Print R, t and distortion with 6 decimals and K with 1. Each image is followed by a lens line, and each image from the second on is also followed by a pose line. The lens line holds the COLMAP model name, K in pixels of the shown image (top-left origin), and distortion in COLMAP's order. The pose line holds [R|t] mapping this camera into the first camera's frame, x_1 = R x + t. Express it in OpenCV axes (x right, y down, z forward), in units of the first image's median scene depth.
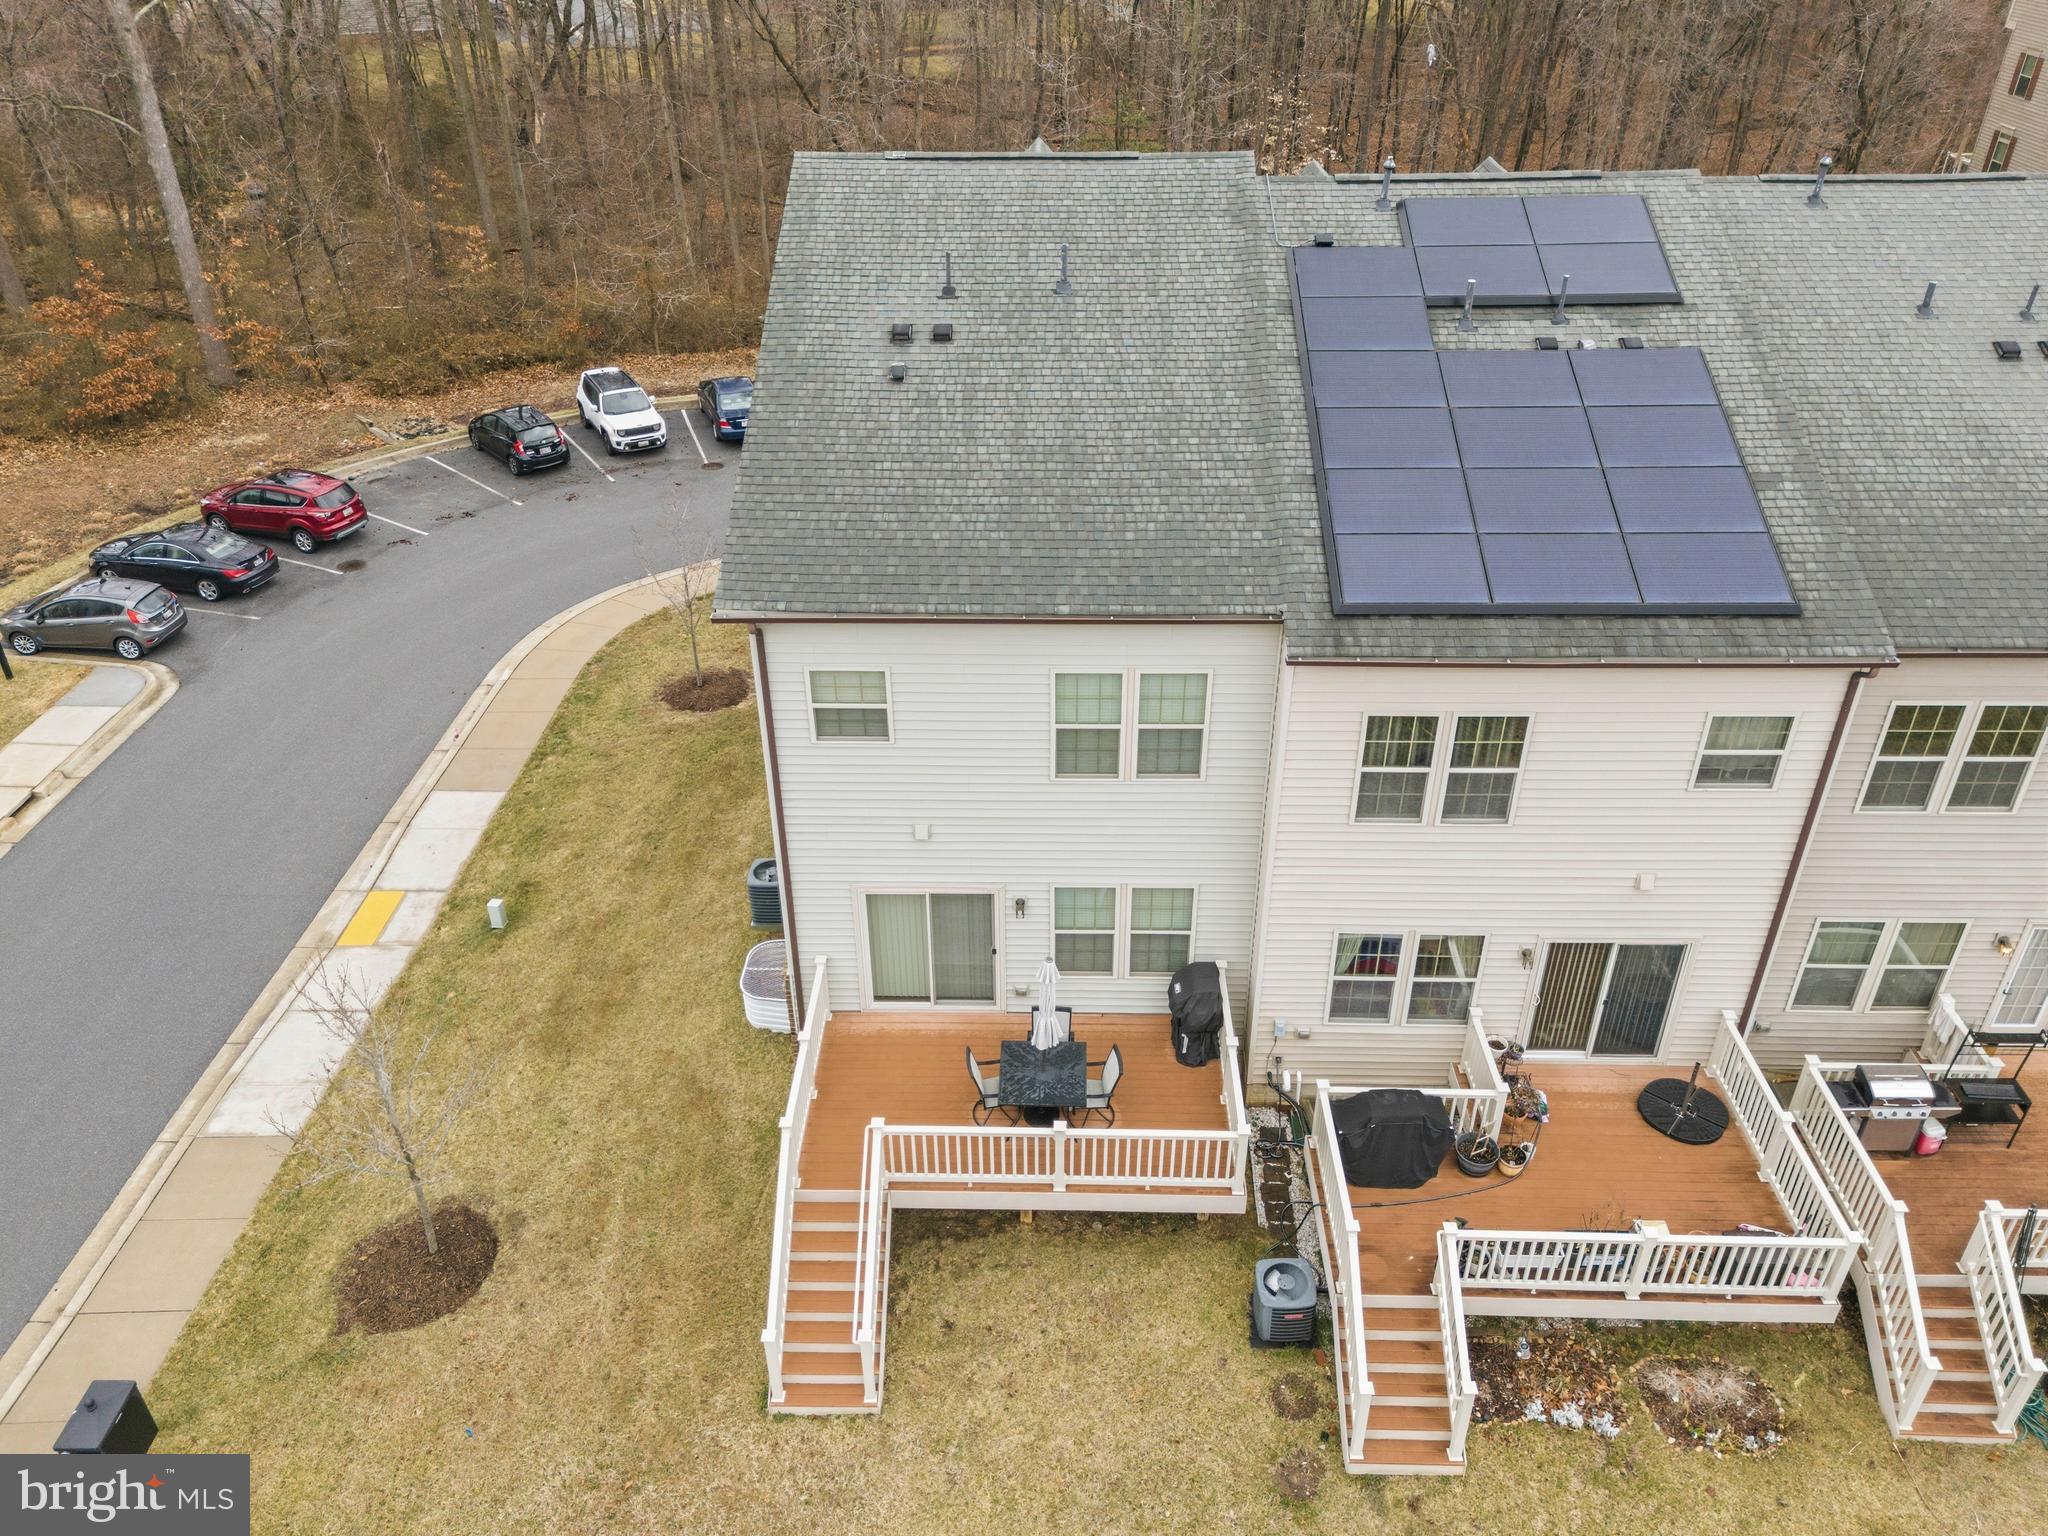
lens RADIAL K [[1520.8, 0, 1025.6], [0, 1520.8, 619.7], [0, 0, 1]] dist [0.056869, -0.071294]
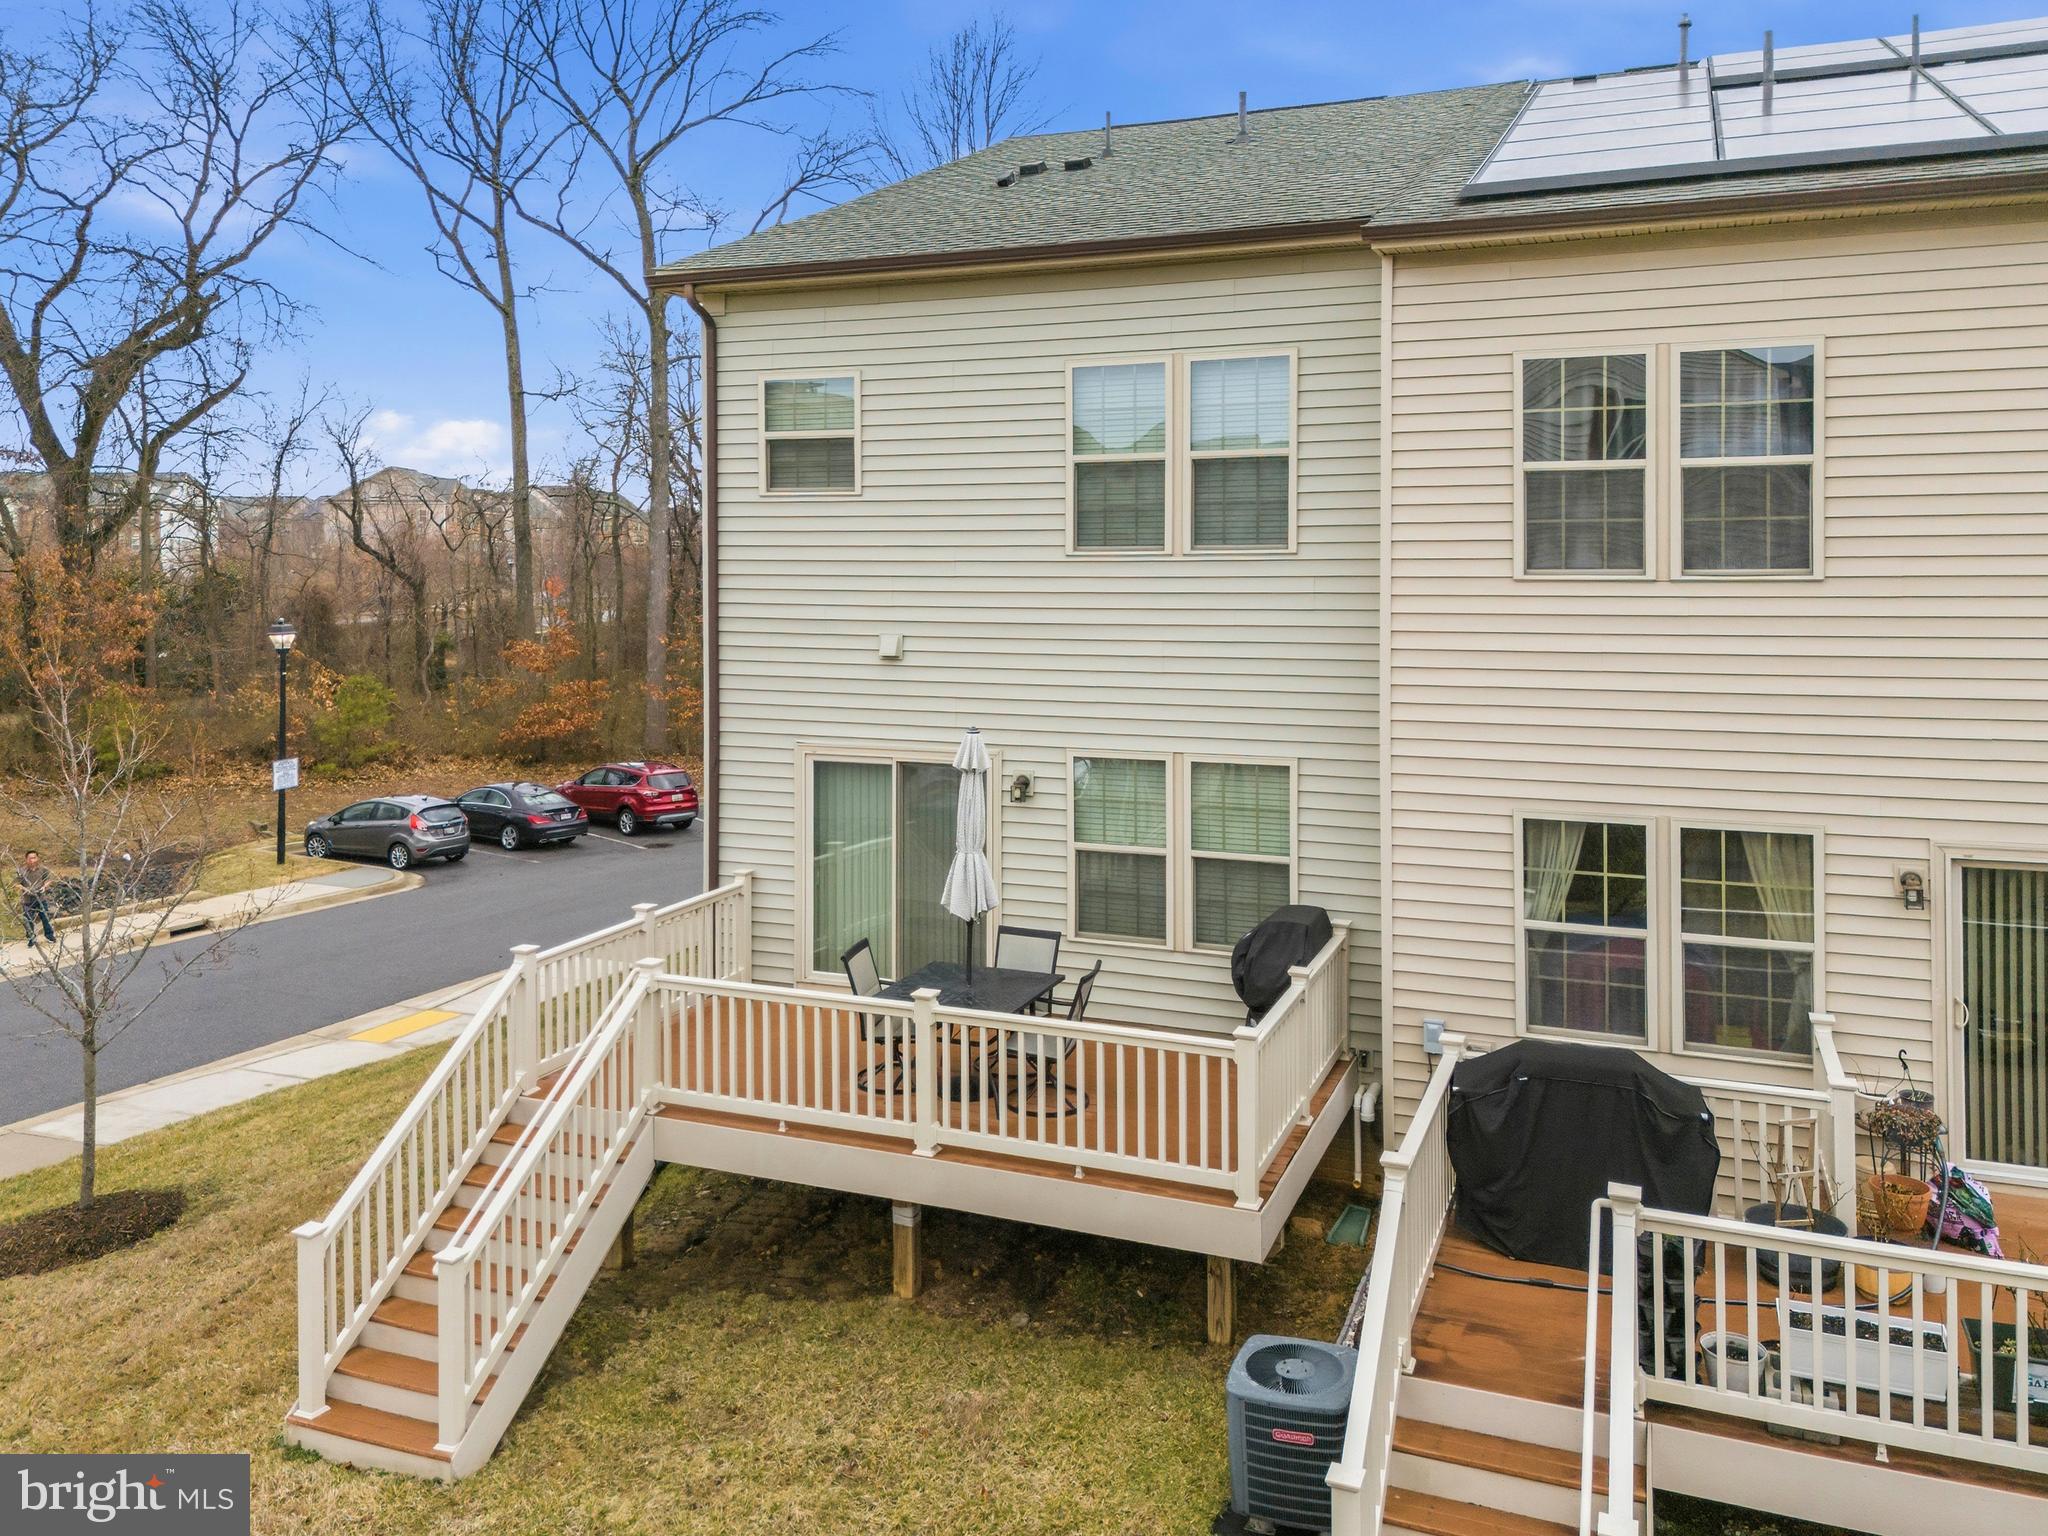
lens RADIAL K [[1560.0, 0, 1059.2], [0, 1560.0, 503.2], [0, 0, 1]] dist [0.031966, -0.008053]
pose [[0.938117, -0.011695, -0.346121, 0.254696], [-0.162603, 0.867544, -0.470029, 0.415683], [0.305772, 0.497223, 0.811956, 0.443291]]
